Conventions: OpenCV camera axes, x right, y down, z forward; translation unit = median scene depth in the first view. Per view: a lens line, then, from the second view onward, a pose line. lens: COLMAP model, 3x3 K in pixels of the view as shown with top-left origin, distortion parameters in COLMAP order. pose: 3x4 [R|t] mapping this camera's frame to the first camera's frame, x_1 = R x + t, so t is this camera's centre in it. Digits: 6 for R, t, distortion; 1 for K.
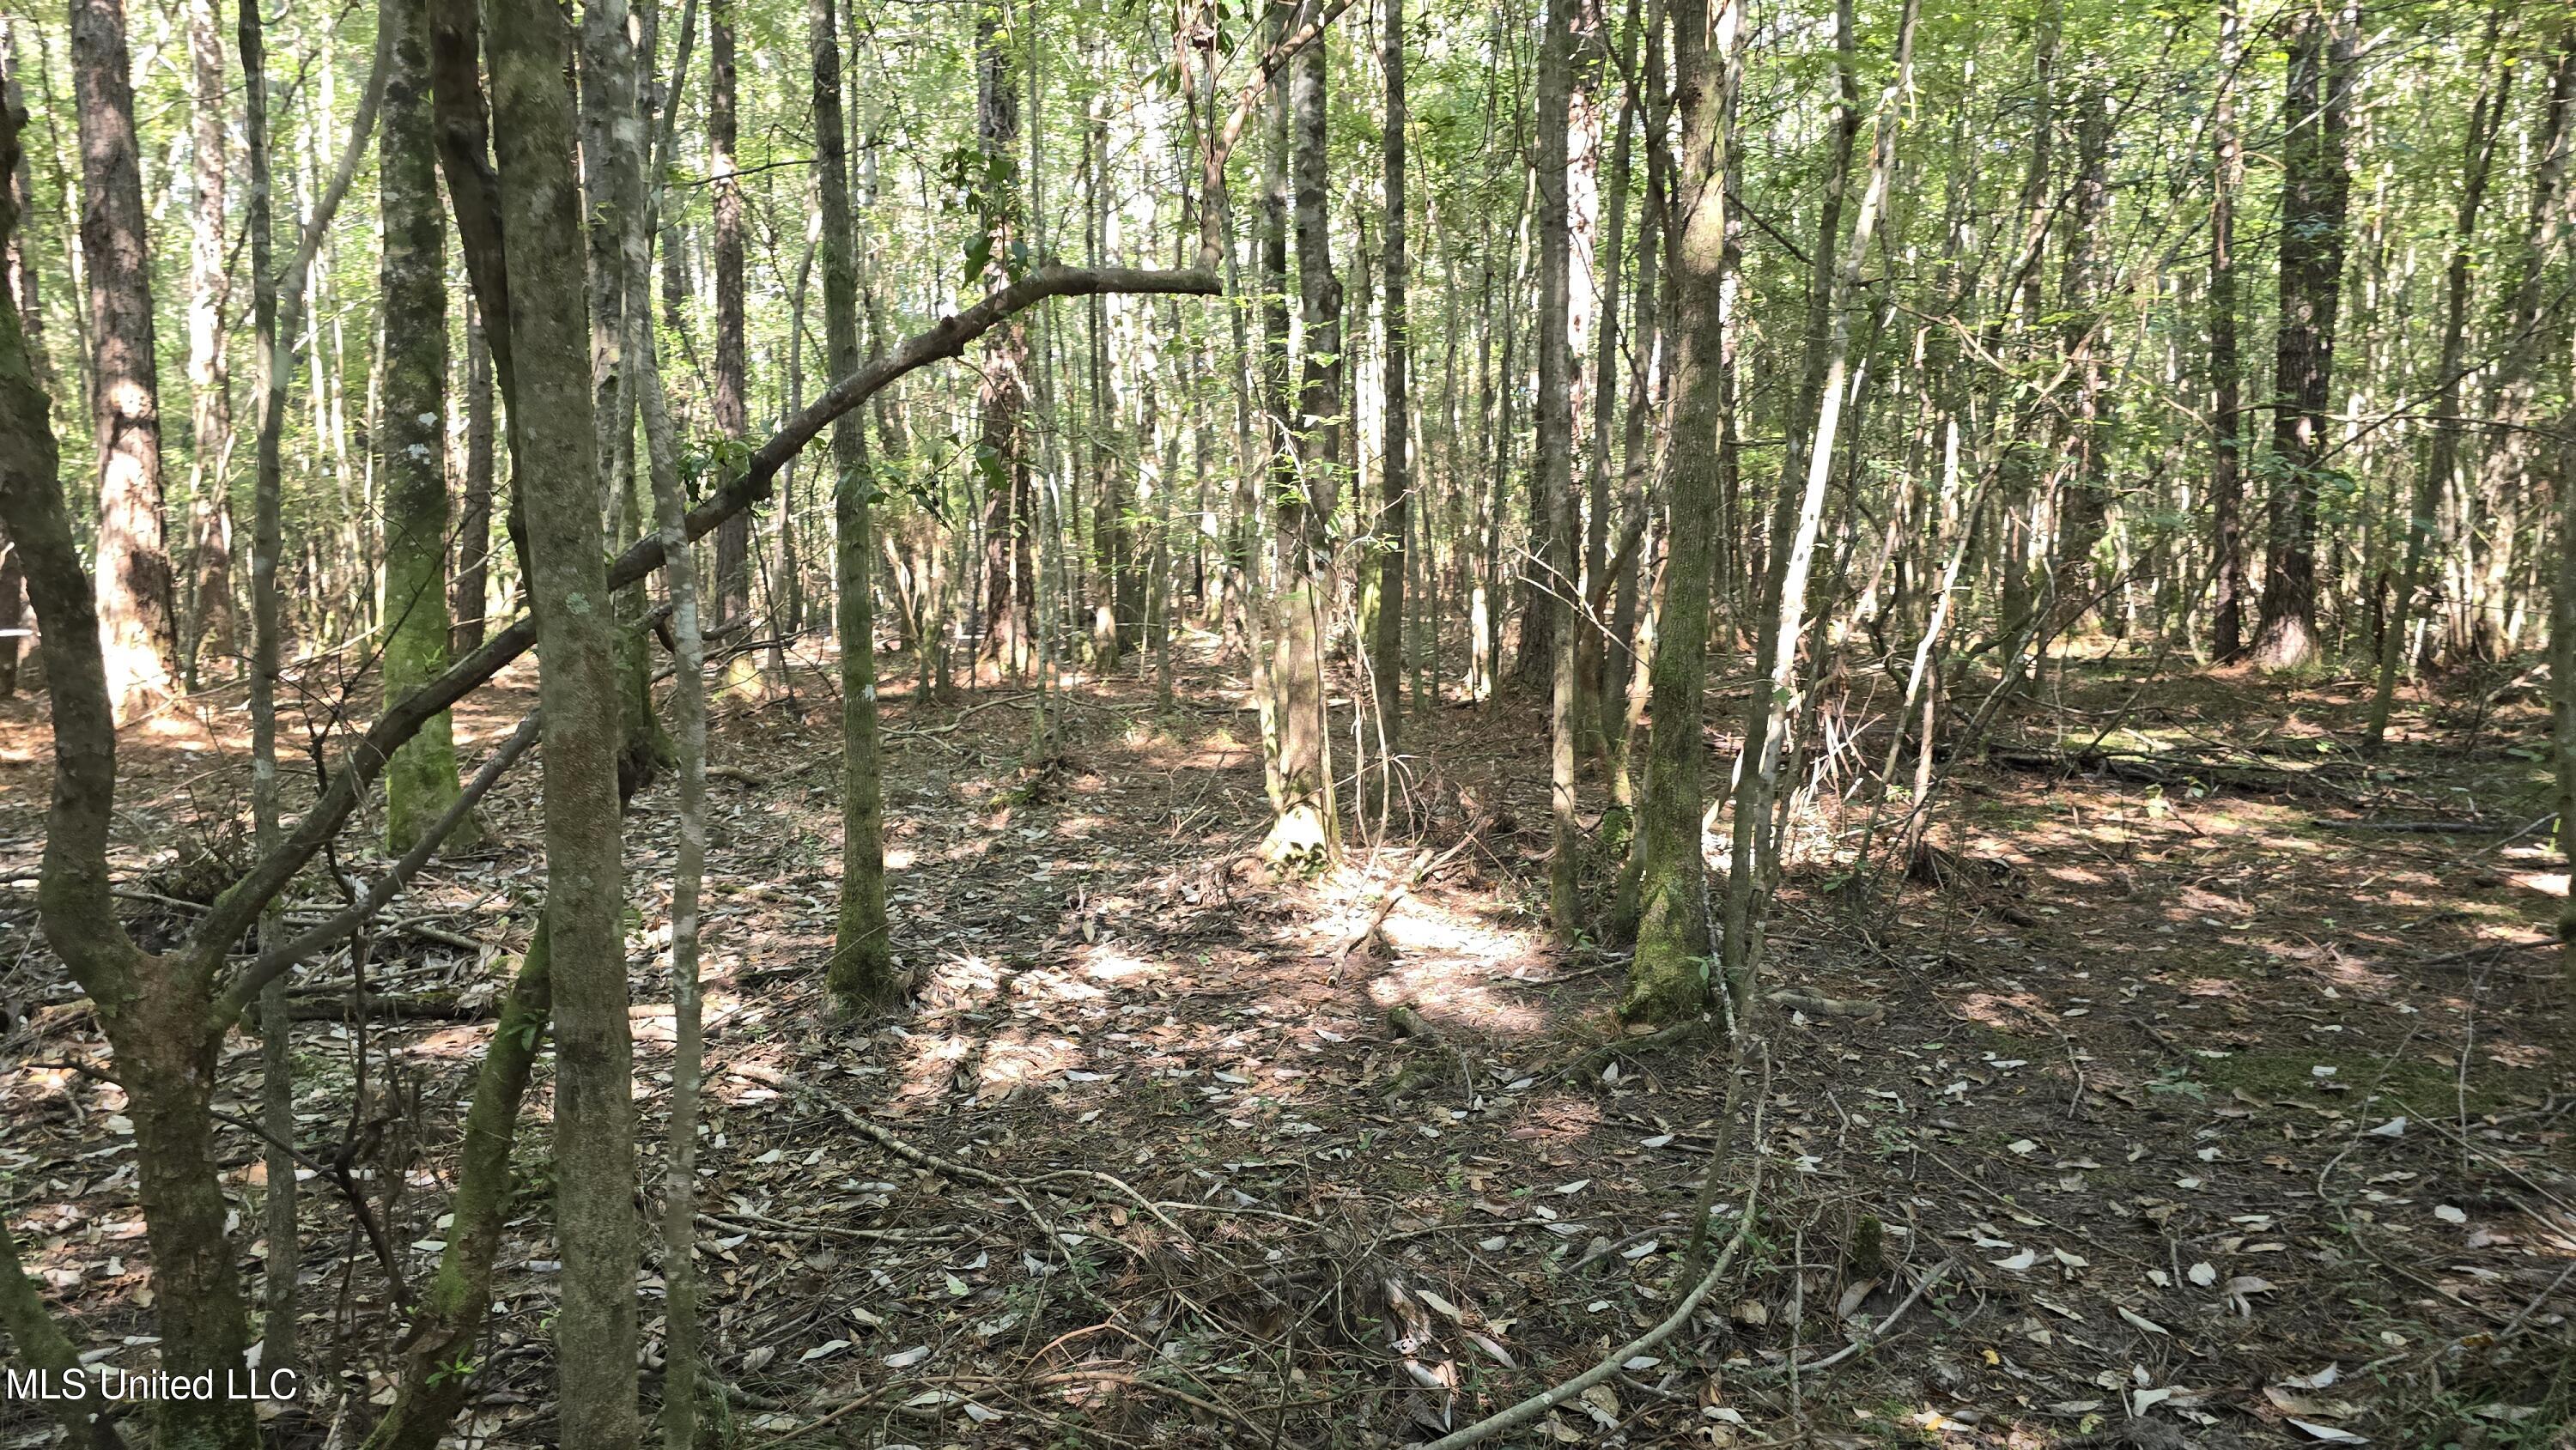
lens RADIAL K [[1727.9, 0, 1288.4], [0, 1727.9, 717.6], [0, 0, 1]] dist [0.038507, -0.039759]
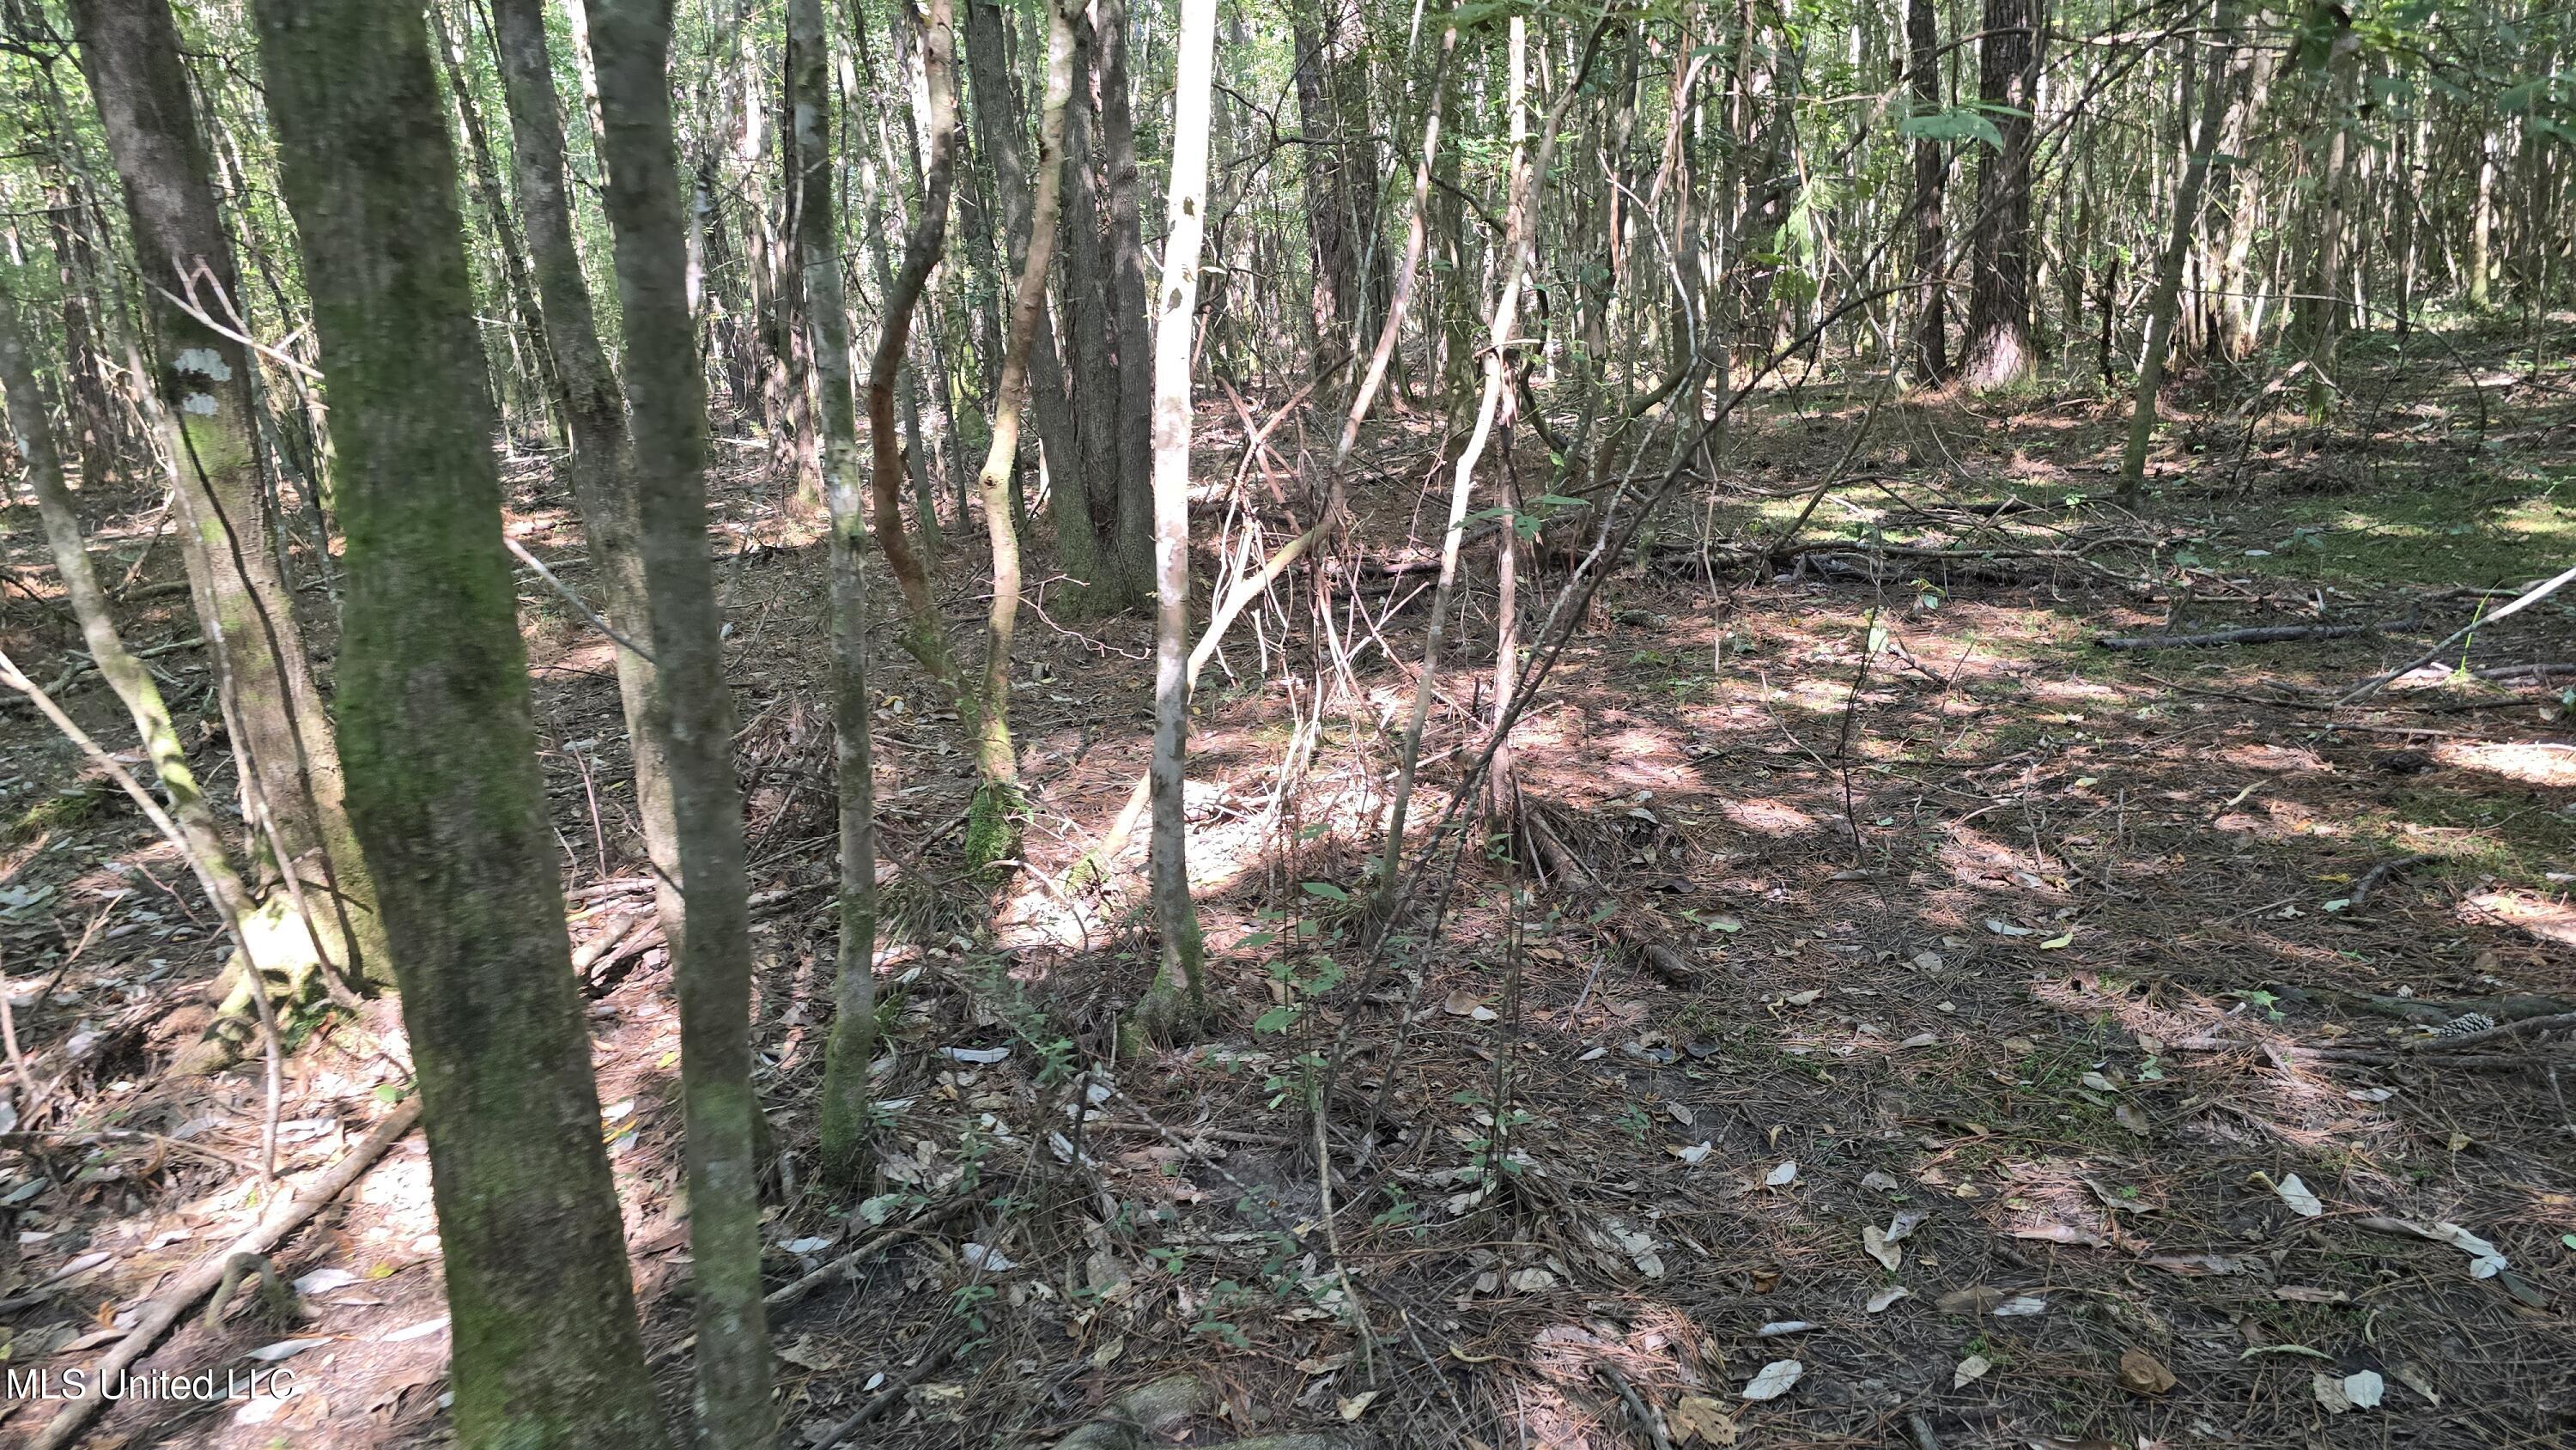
lens RADIAL K [[1727.9, 0, 1278.4], [0, 1727.9, 726.0], [0, 0, 1]] dist [0.038507, -0.039759]
pose [[0.984825, -0.107808, 0.136001, 0.163851], [0.088200, 0.985817, 0.142778, -0.030021], [-0.149464, -0.128616, 0.980366, 0.348691]]
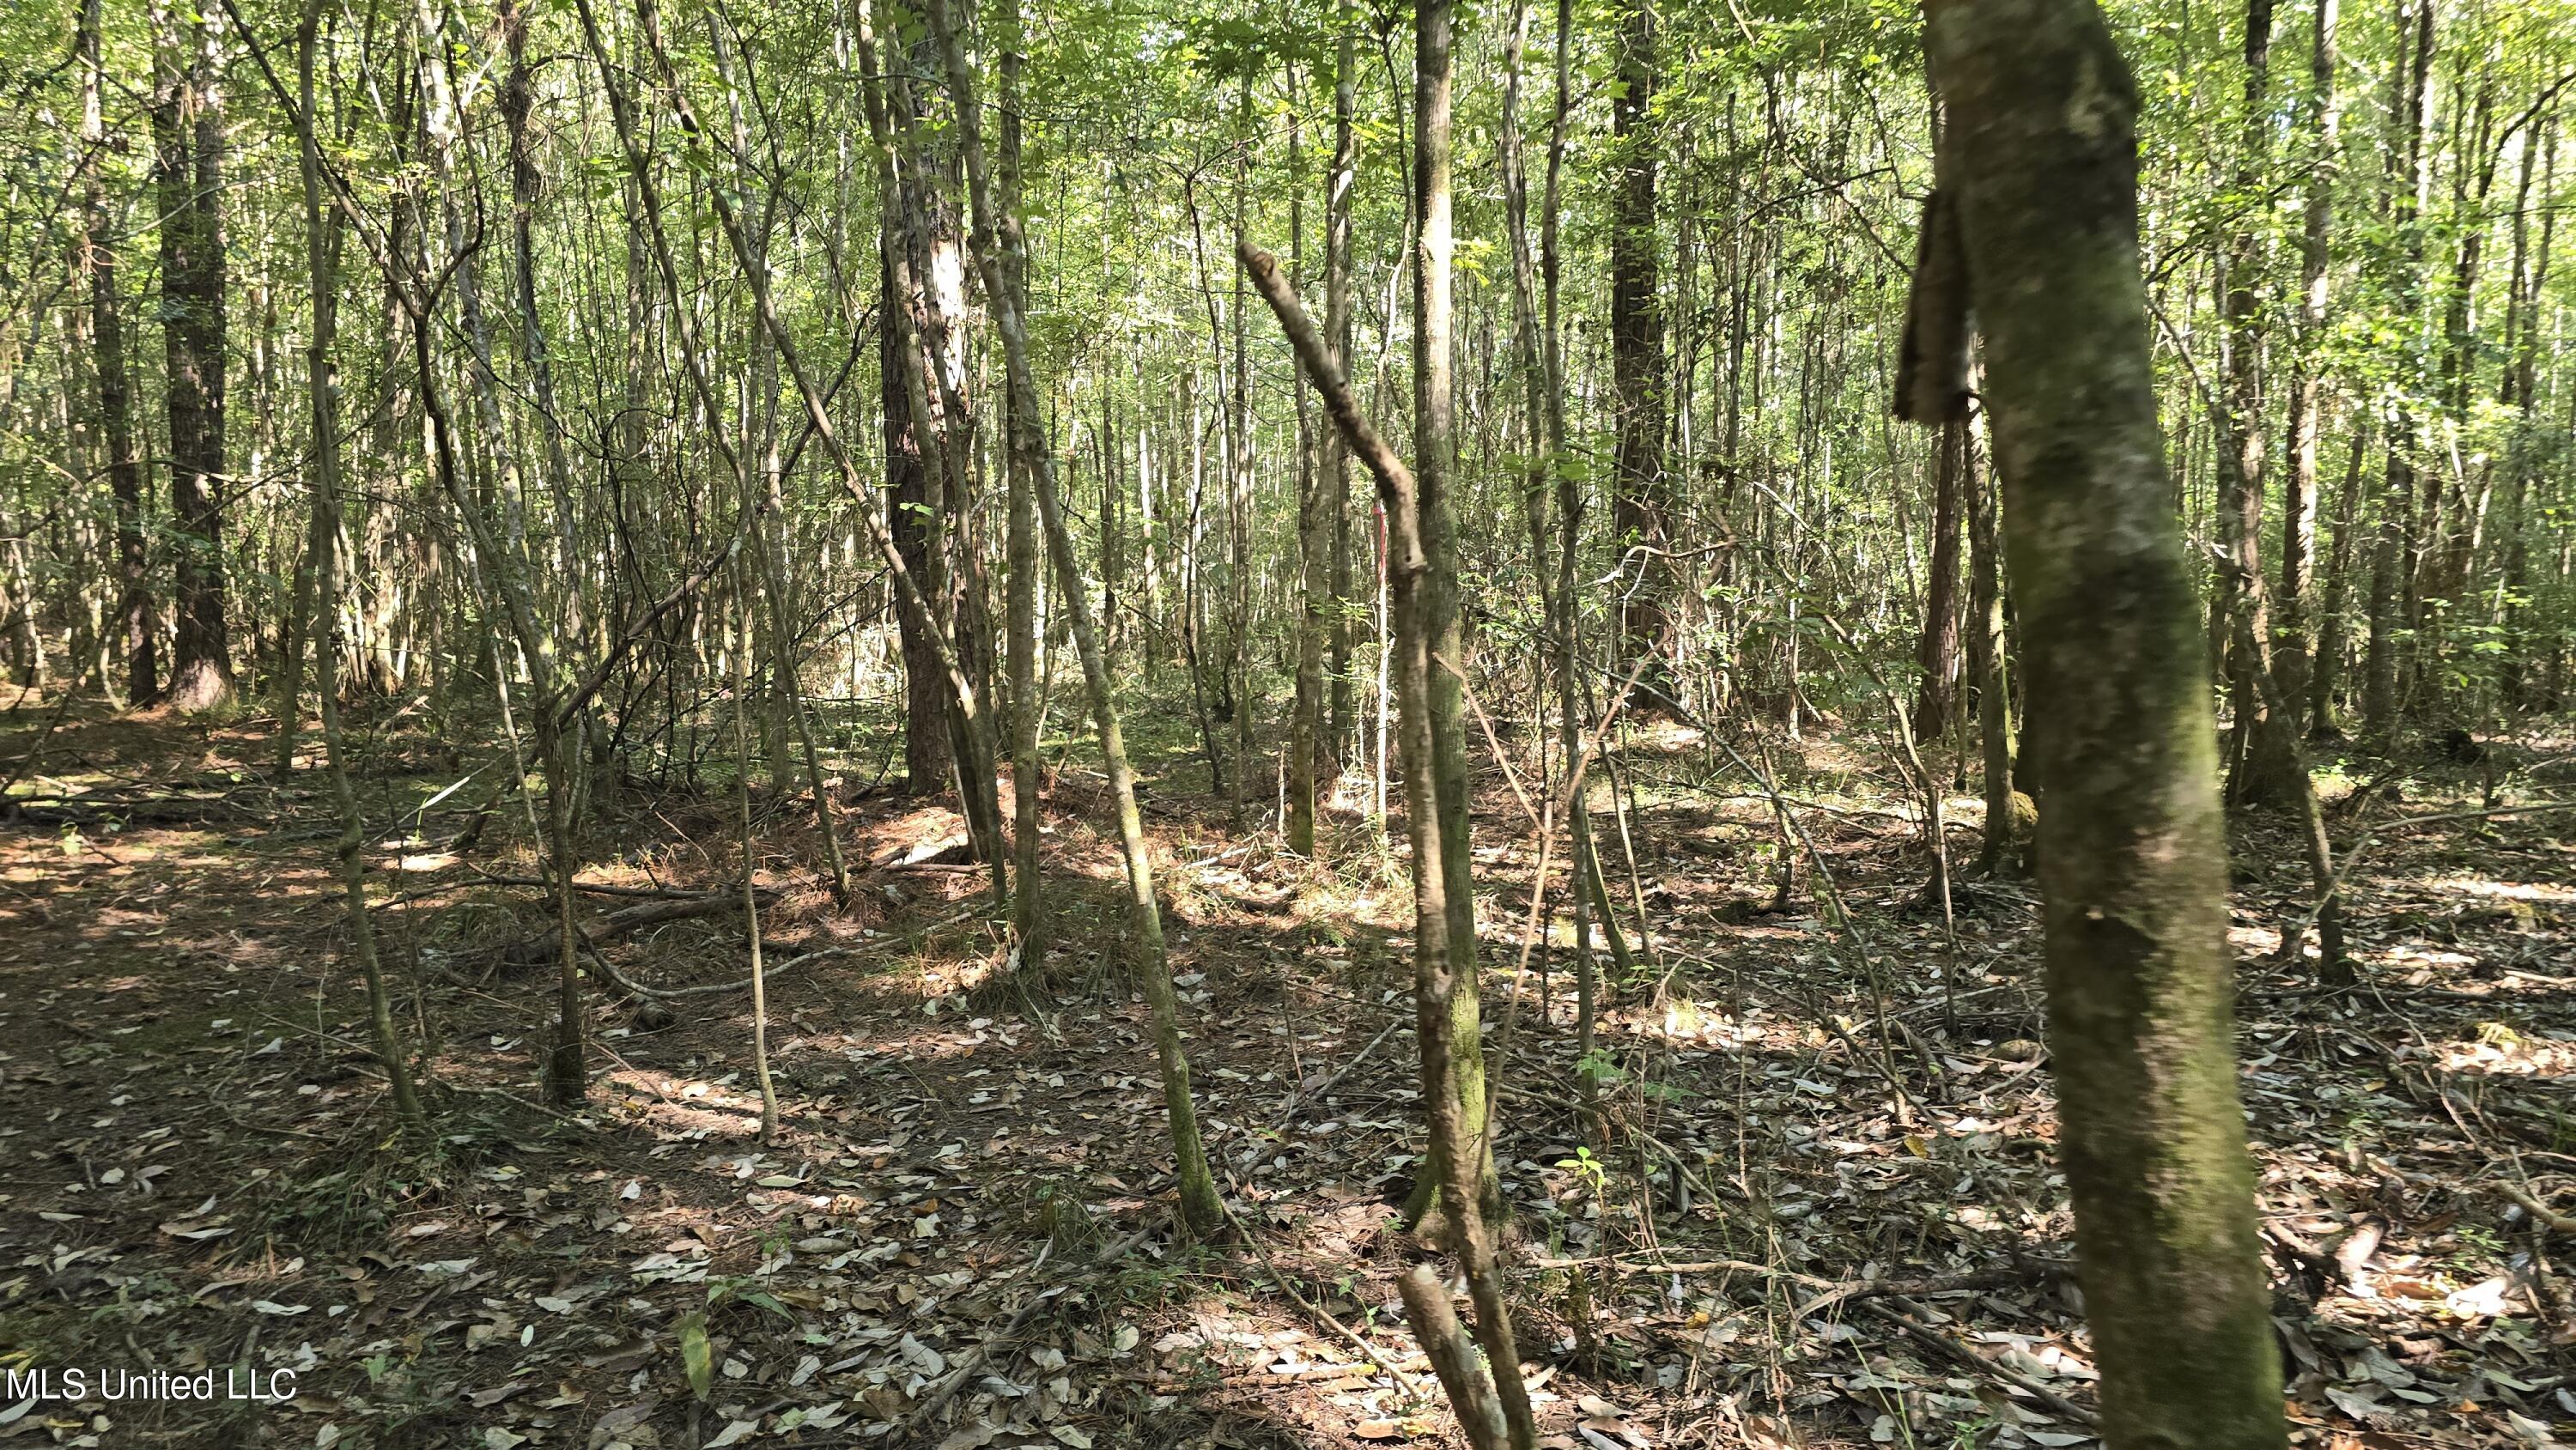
lens RADIAL K [[1727.9, 0, 1285.1], [0, 1727.9, 726.2], [0, 0, 1]] dist [0.038507, -0.039759]
pose [[0.483134, -0.055264, 0.873801, -0.053308], [0.074045, 0.997010, 0.022117, 0.011089], [-0.872410, 0.054015, 0.485781, -0.131502]]
